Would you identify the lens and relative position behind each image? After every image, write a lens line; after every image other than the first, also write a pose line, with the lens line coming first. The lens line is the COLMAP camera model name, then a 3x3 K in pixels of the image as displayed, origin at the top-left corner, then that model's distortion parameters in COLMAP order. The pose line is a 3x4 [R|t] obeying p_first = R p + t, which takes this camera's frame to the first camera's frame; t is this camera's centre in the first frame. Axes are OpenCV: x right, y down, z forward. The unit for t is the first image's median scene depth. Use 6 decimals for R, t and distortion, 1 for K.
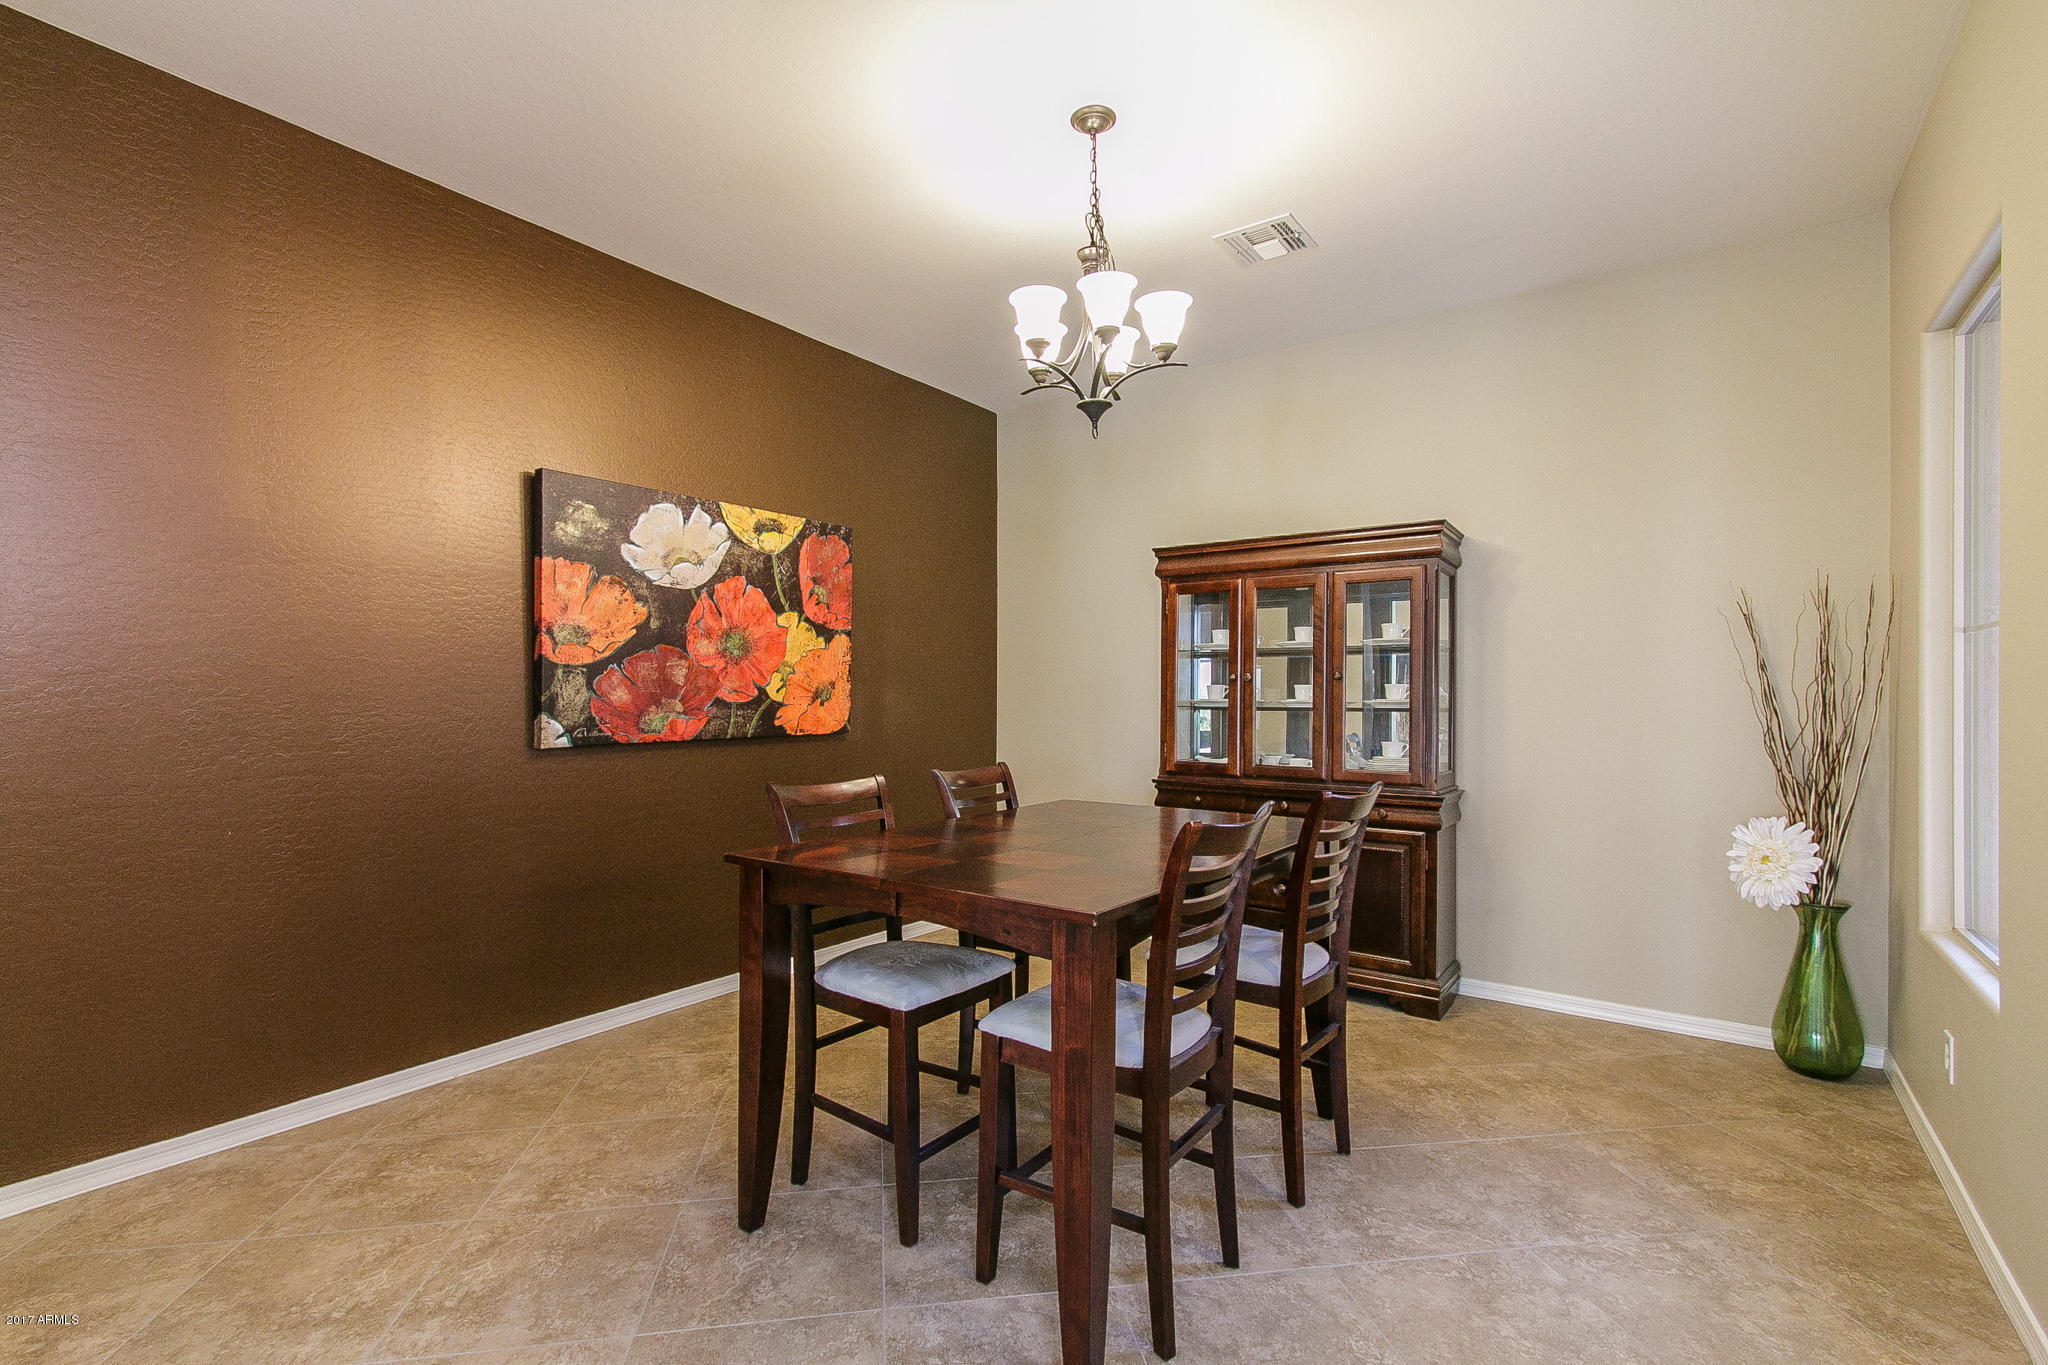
lens RADIAL K [[928.1, 0, 1017.5], [0, 928.1, 696.7], [0, 0, 1]] dist [0.006979, -0.000007]
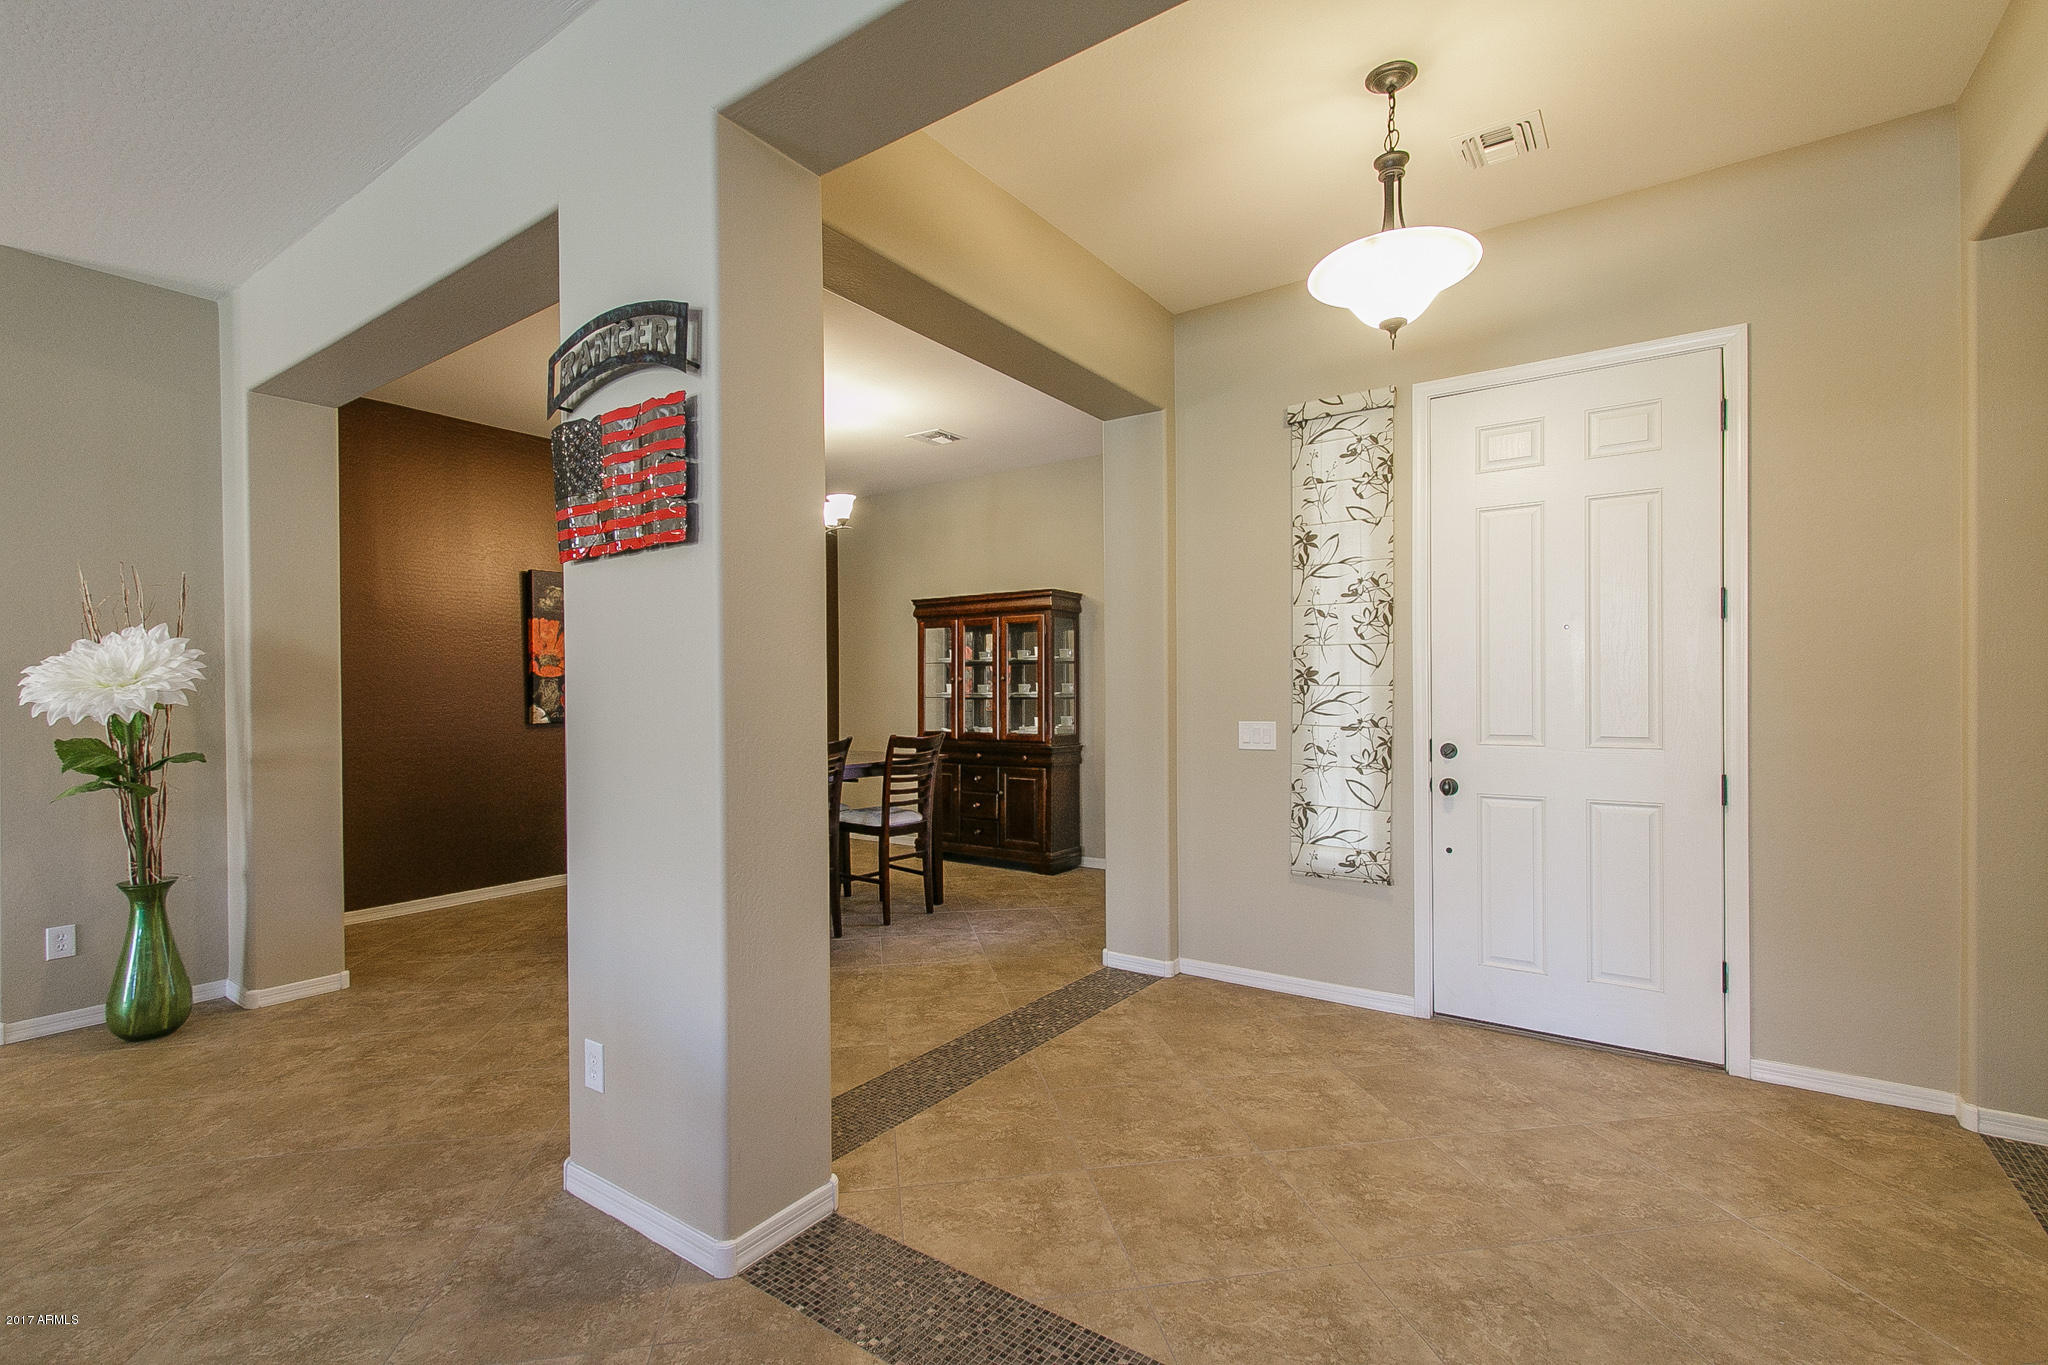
lens RADIAL K [[928.1, 0, 1017.5], [0, 928.1, 696.7], [0, 0, 1]] dist [0.006979, -0.000007]
pose [[0.999861, -0.009595, 0.013628, 0.393809], [0.009492, 0.999926, 0.007598, -0.001874], [-0.013700, -0.007467, 0.999878, -0.797526]]
